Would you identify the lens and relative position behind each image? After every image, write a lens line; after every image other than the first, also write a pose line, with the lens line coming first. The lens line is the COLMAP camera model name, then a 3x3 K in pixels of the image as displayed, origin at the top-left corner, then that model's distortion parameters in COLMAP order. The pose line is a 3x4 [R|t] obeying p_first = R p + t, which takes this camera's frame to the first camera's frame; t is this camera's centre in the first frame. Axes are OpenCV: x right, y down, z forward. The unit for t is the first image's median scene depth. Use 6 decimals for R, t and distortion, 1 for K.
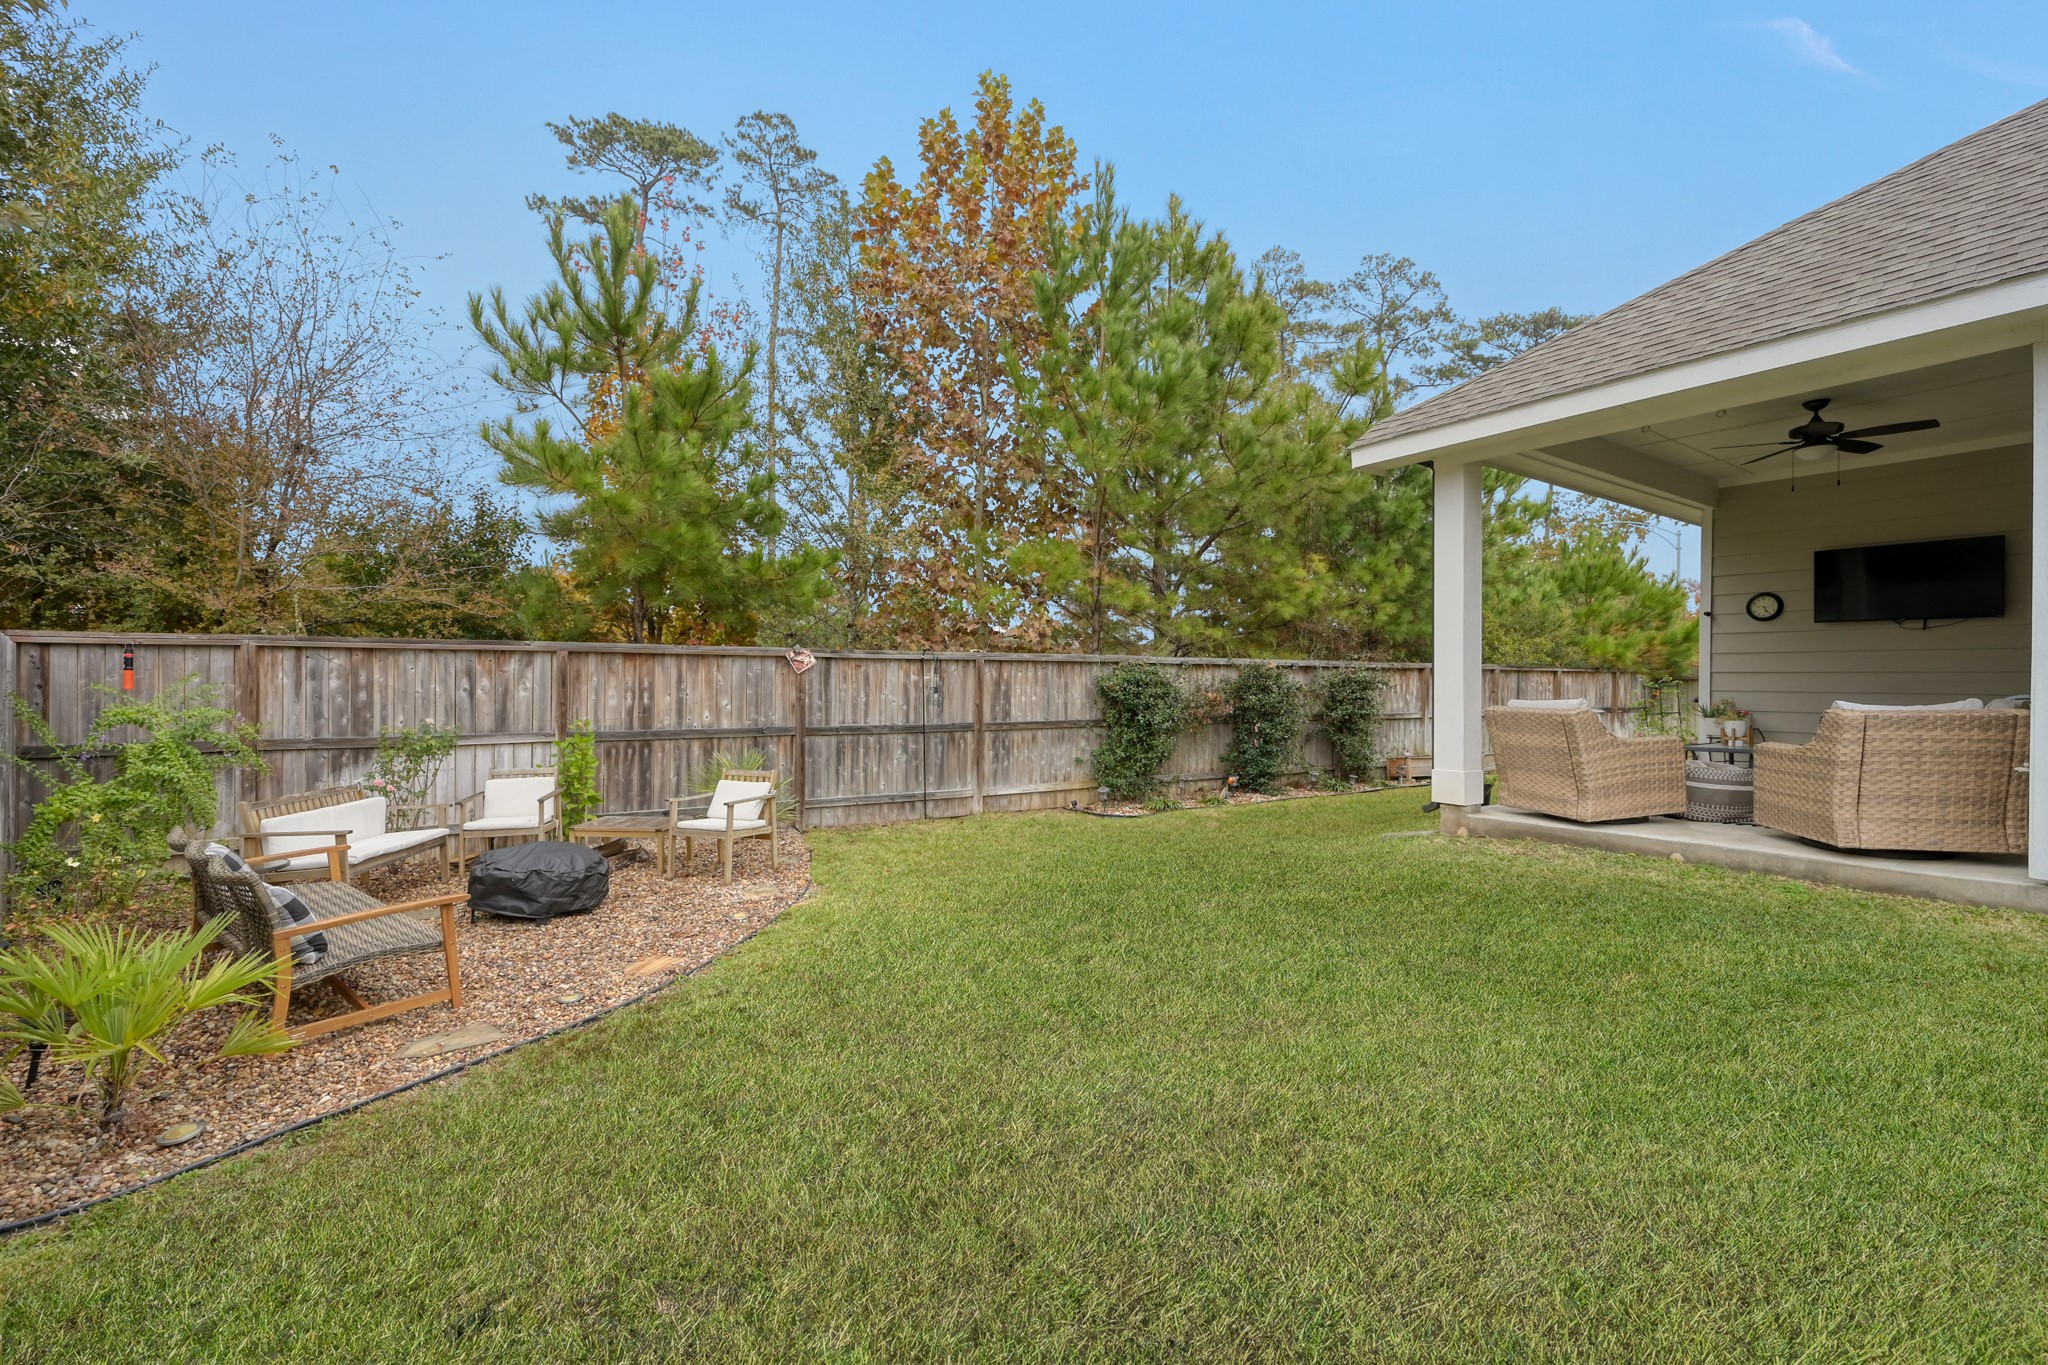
lens RADIAL K [[872.3, 0, 1006.7], [0, 872.3, 675.3], [0, 0, 1]] dist [0.012104, -0.001117]
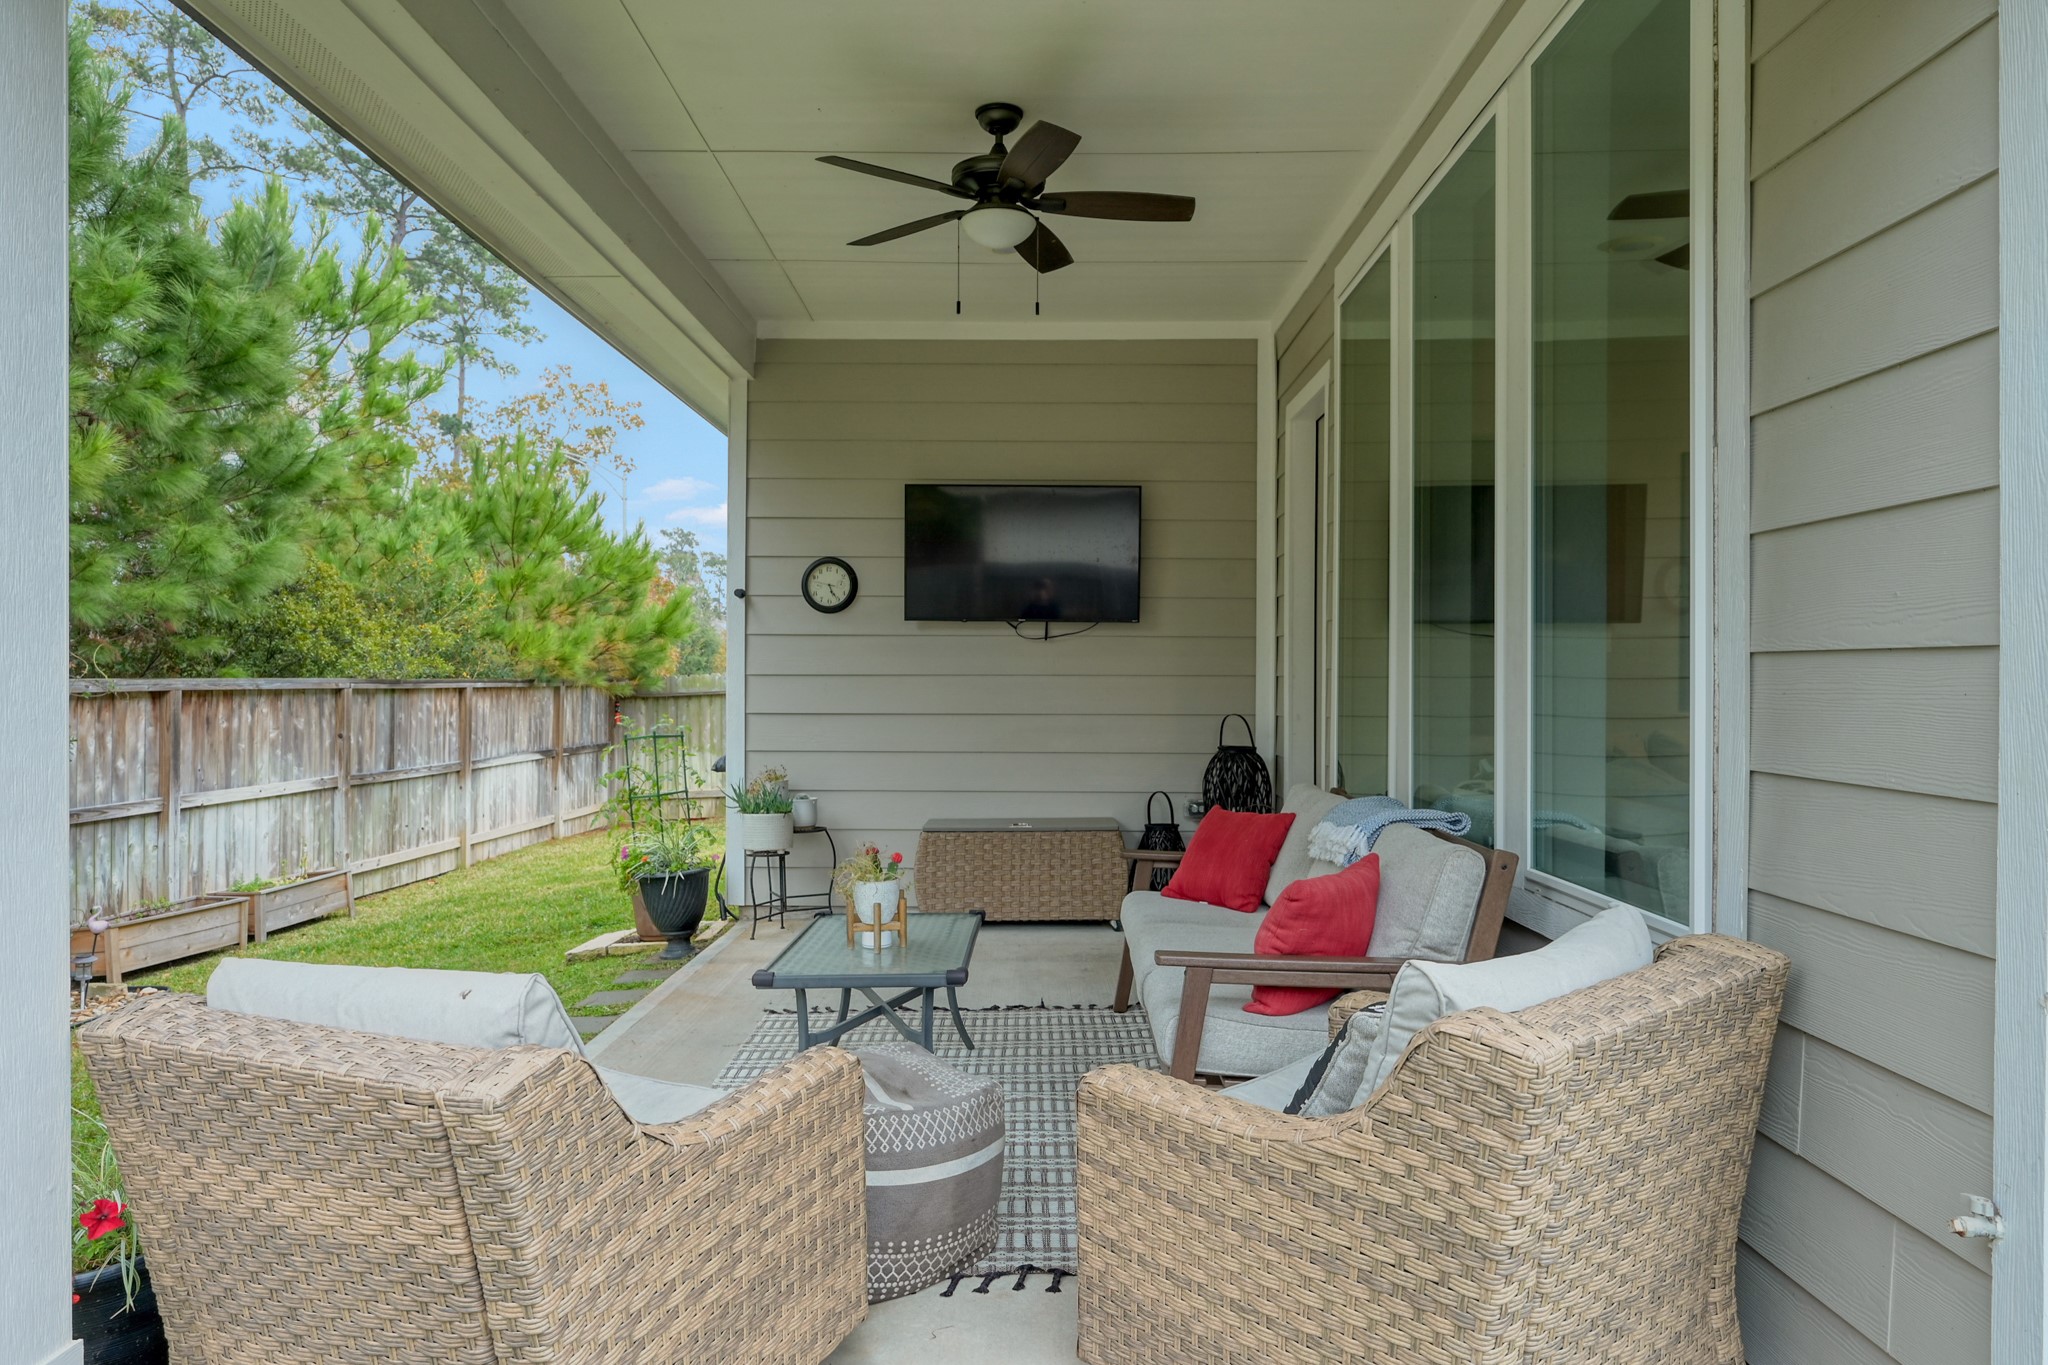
lens RADIAL K [[1279.1, 0, 1013.2], [0, 1279.1, 681.3], [0, 0, 1]] dist [-0.002592, 0.002796]
pose [[0.573034, -0.008894, 0.819483, 0.183898], [-0.002664, 0.999916, 0.012716, -0.018546], [-0.819527, -0.009470, 0.572962, 0.284481]]
